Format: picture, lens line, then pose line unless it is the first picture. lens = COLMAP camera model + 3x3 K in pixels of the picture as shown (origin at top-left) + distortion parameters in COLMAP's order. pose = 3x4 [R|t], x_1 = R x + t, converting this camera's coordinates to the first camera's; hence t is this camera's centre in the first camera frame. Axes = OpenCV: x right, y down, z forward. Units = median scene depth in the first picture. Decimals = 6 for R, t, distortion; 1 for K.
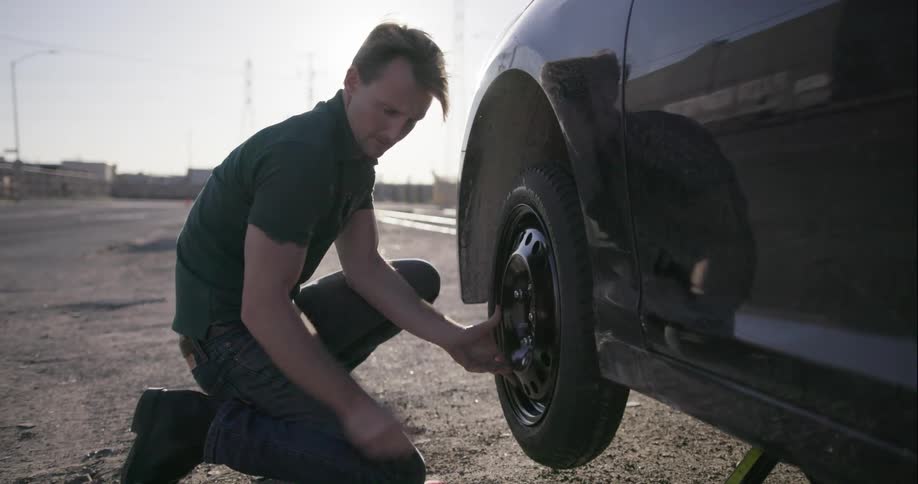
lens RADIAL K [[820.4, 0, 461.9], [0, 820.4, 249.9], [0, 0, 1]] dist [0.027860, 0.028479]
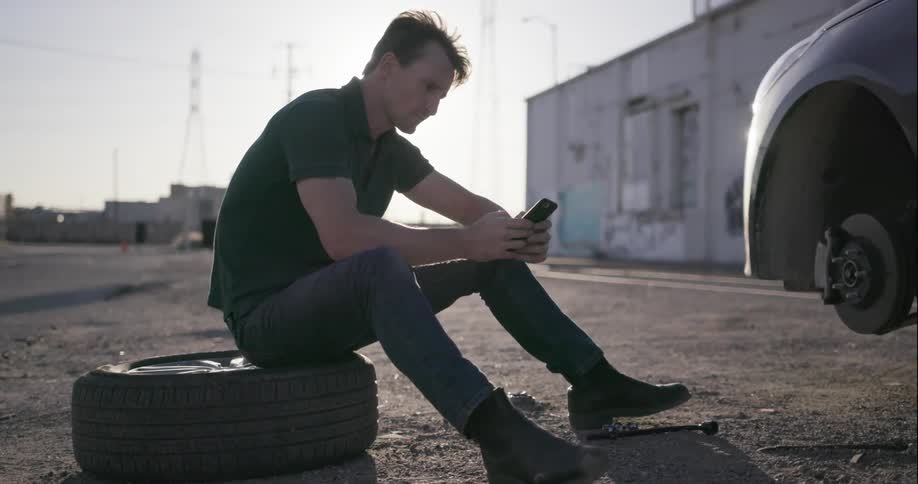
lens RADIAL K [[1164.2, 0, 458.0], [0, 1164.2, 240.8], [0, 0, 1]] dist [0.057851, 0.000000]
pose [[0.999511, 0.001899, -0.031221, -0.253454], [-0.003908, 0.997915, -0.064422, 0.080697], [0.031033, 0.064513, 0.997434, -0.443632]]
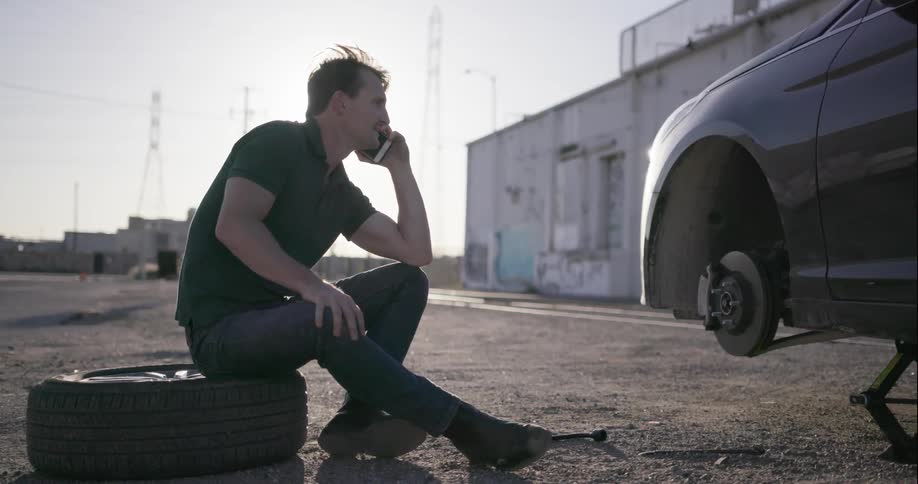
lens RADIAL K [[1089.1, 0, 468.3], [0, 1089.1, 242.0], [0, 0, 1]] dist [0.050950, 0.000000]
pose [[0.999397, 0.019506, 0.028742, -0.234335], [-0.016662, 0.995235, -0.096076, 0.090245], [-0.030479, 0.095540, 0.994959, -0.496401]]
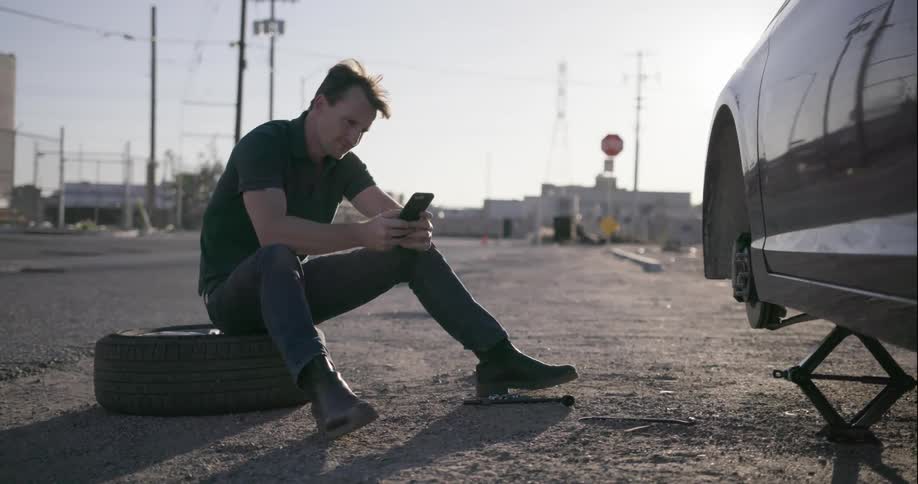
lens RADIAL K [[1089.1, 0, 463.8], [0, 1089.1, 234.6], [0, 0, 1]] dist [0.050950, 0.000000]
pose [[0.942964, 0.011655, -0.332691, 0.145755], [-0.033645, 0.997606, -0.060412, 0.077688], [0.331191, 0.068159, 0.941099, -0.513383]]
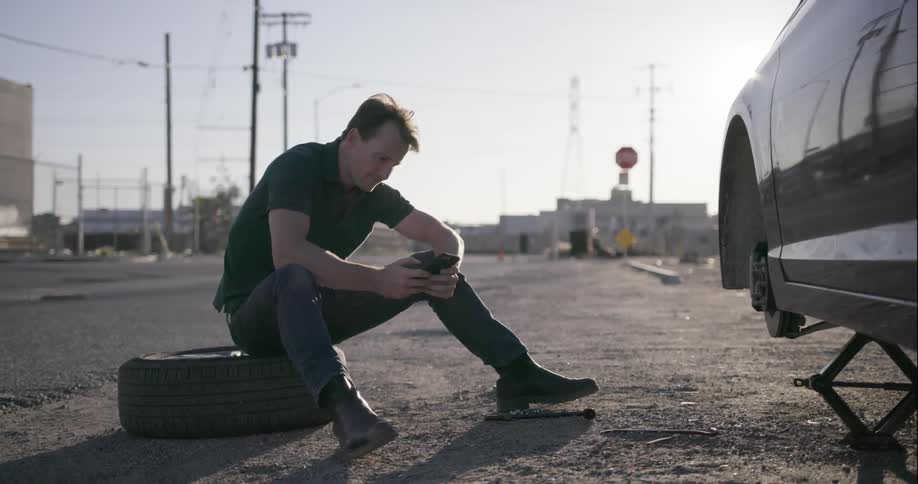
lens RADIAL K [[1089.1, 0, 459.3], [0, 1089.1, 234.0], [0, 0, 1]] dist [0.050950, 0.000000]
pose [[0.936404, -0.017932, -0.350467, 0.147517], [-0.009363, 0.997061, -0.076031, 0.078244], [0.350800, 0.074477, 0.933484, -0.519788]]
